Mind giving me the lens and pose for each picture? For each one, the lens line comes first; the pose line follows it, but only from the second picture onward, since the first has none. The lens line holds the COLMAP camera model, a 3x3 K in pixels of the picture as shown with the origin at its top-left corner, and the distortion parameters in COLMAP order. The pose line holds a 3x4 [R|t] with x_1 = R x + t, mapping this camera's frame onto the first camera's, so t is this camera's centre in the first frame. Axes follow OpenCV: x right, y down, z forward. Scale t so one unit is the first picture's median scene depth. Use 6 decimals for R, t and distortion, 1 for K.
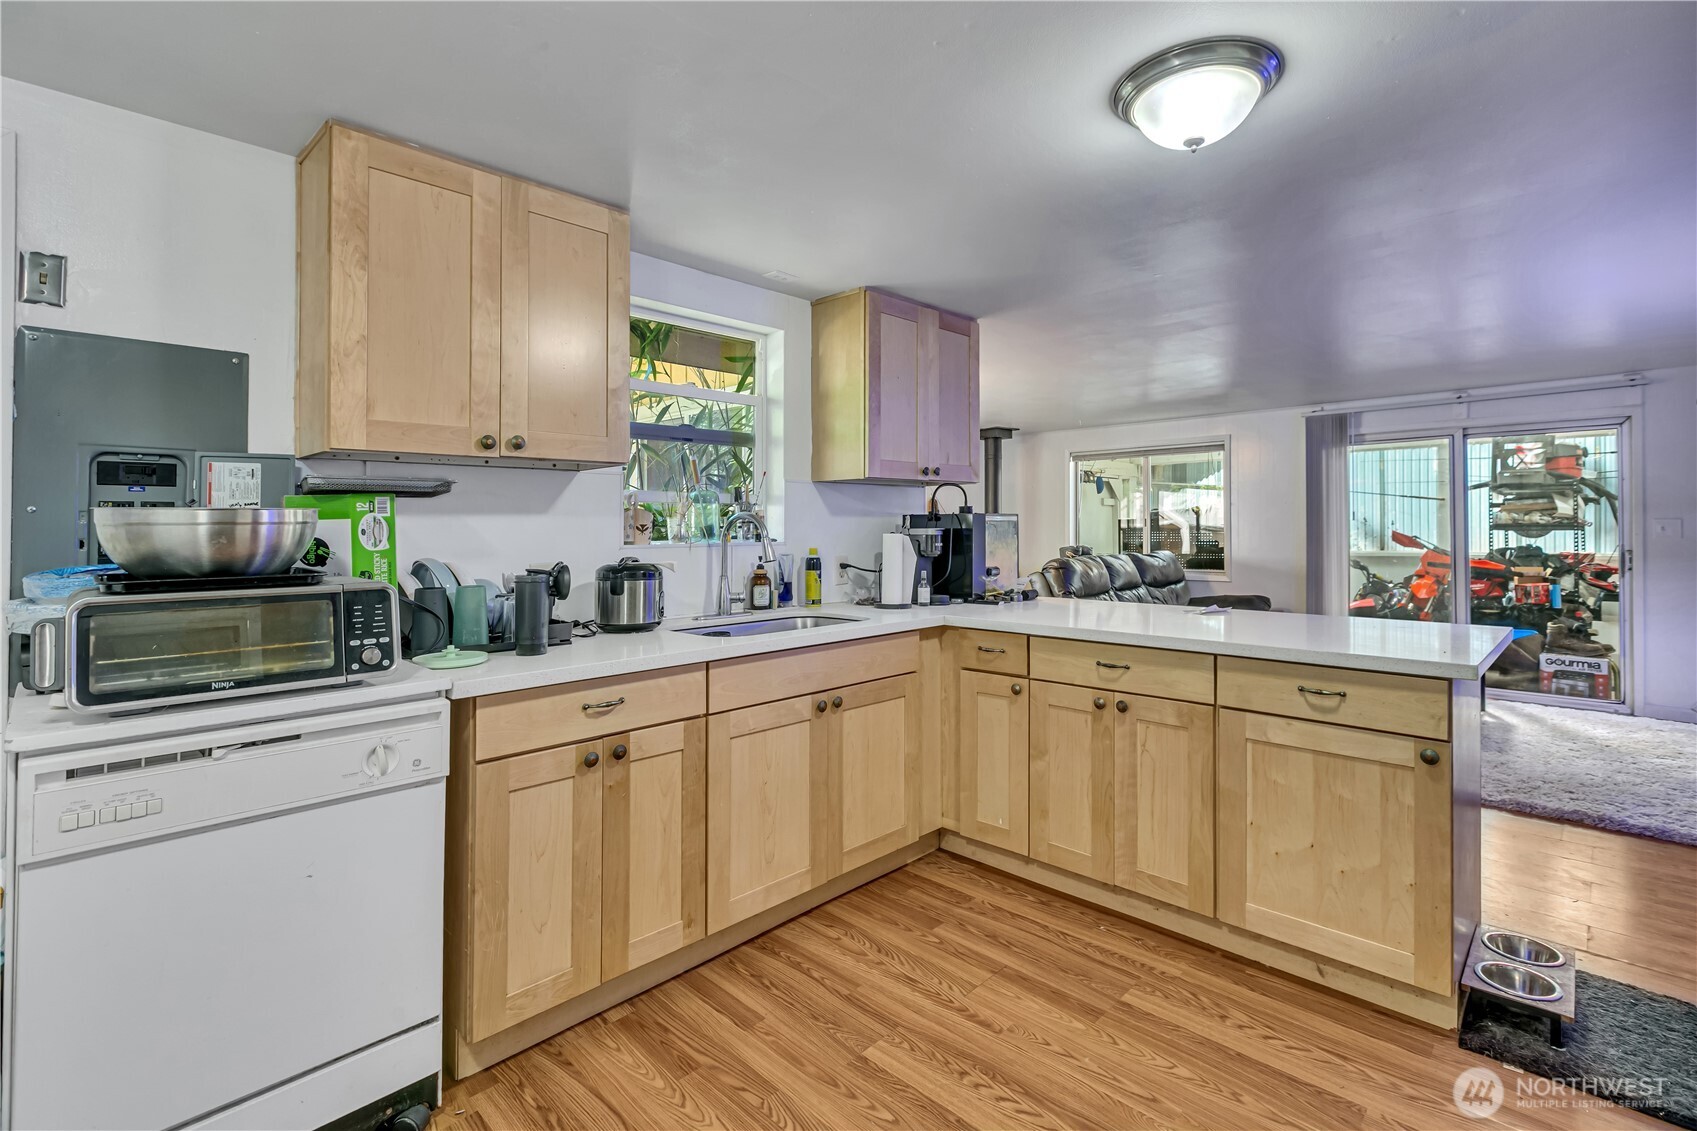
lens RADIAL K [[769.5, 0, 875.2], [0, 769.5, 523.3], [0, 0, 1]] dist [0.001276, -0.000153]
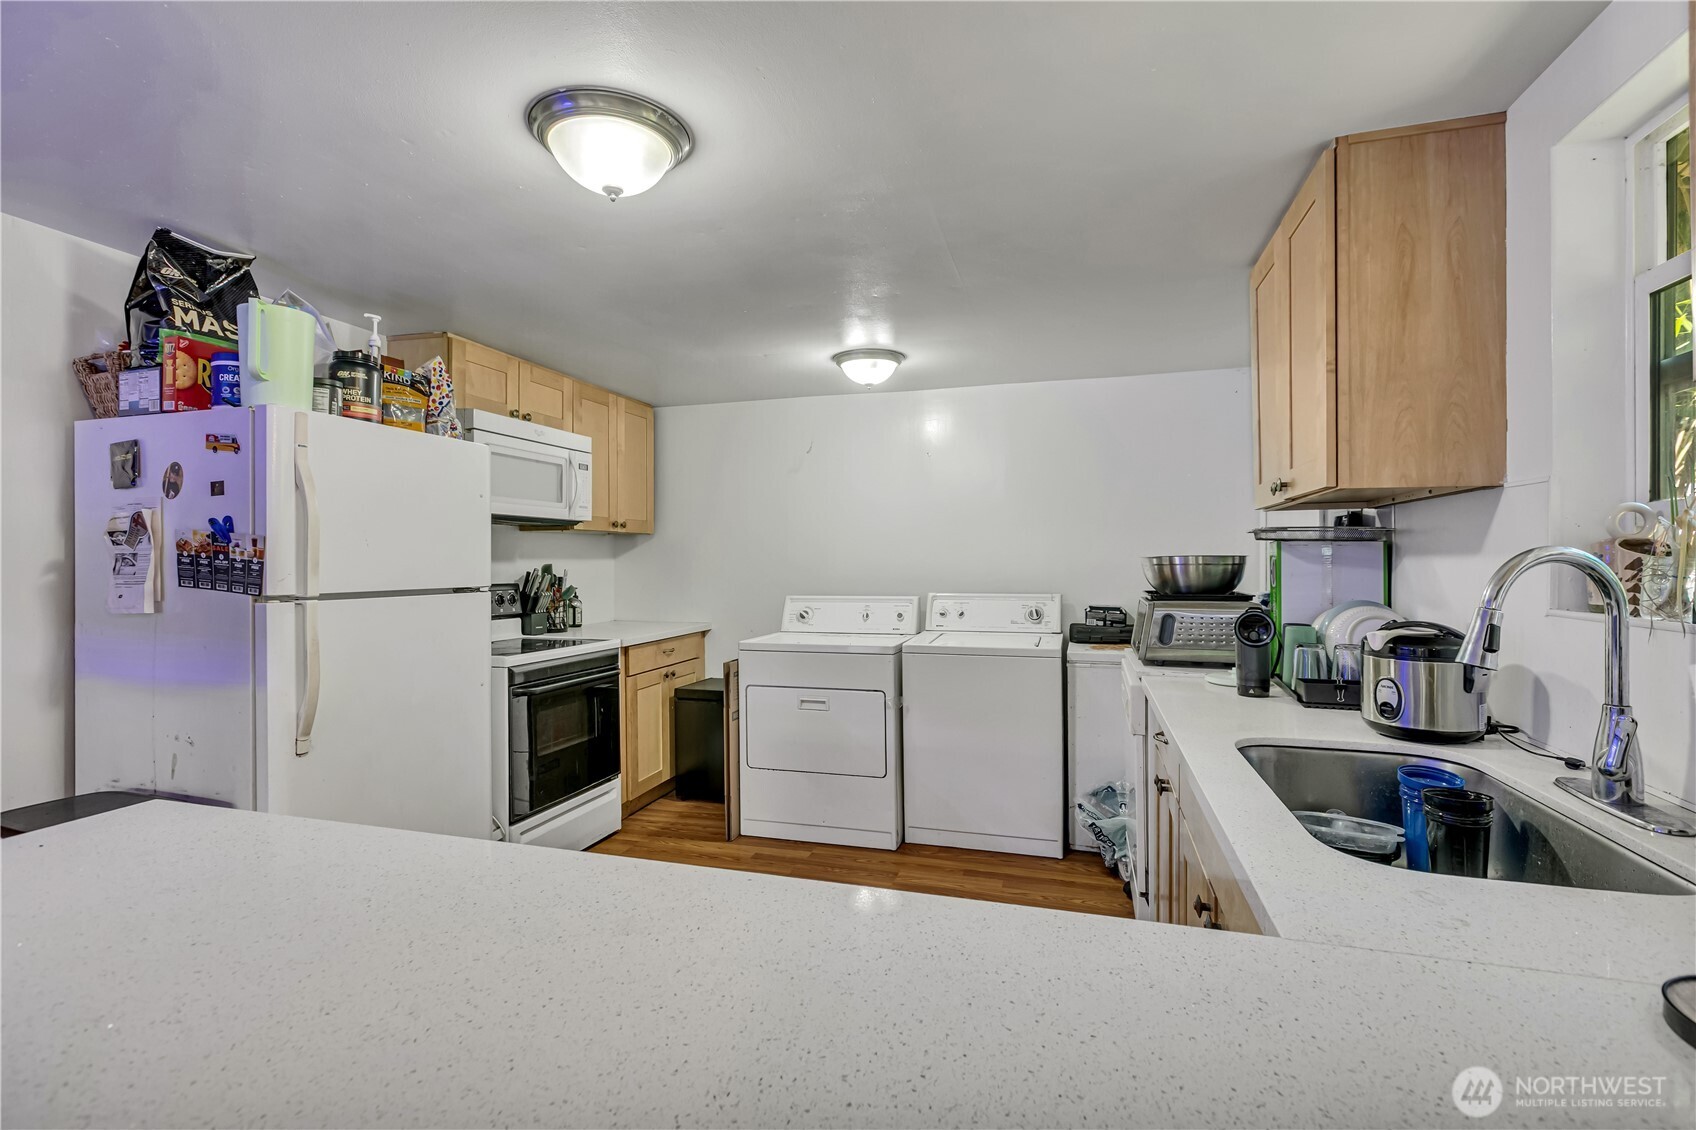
lens RADIAL K [[769.5, 0, 848.1], [0, 769.5, 553.3], [0, 0, 1]] dist [0.002227, 0.000043]
pose [[-0.892439, 0.004934, -0.451141, 0.489560], [0.008508, 0.999946, -0.005893, -0.016168], [0.451087, -0.009097, -0.892433, 1.671826]]
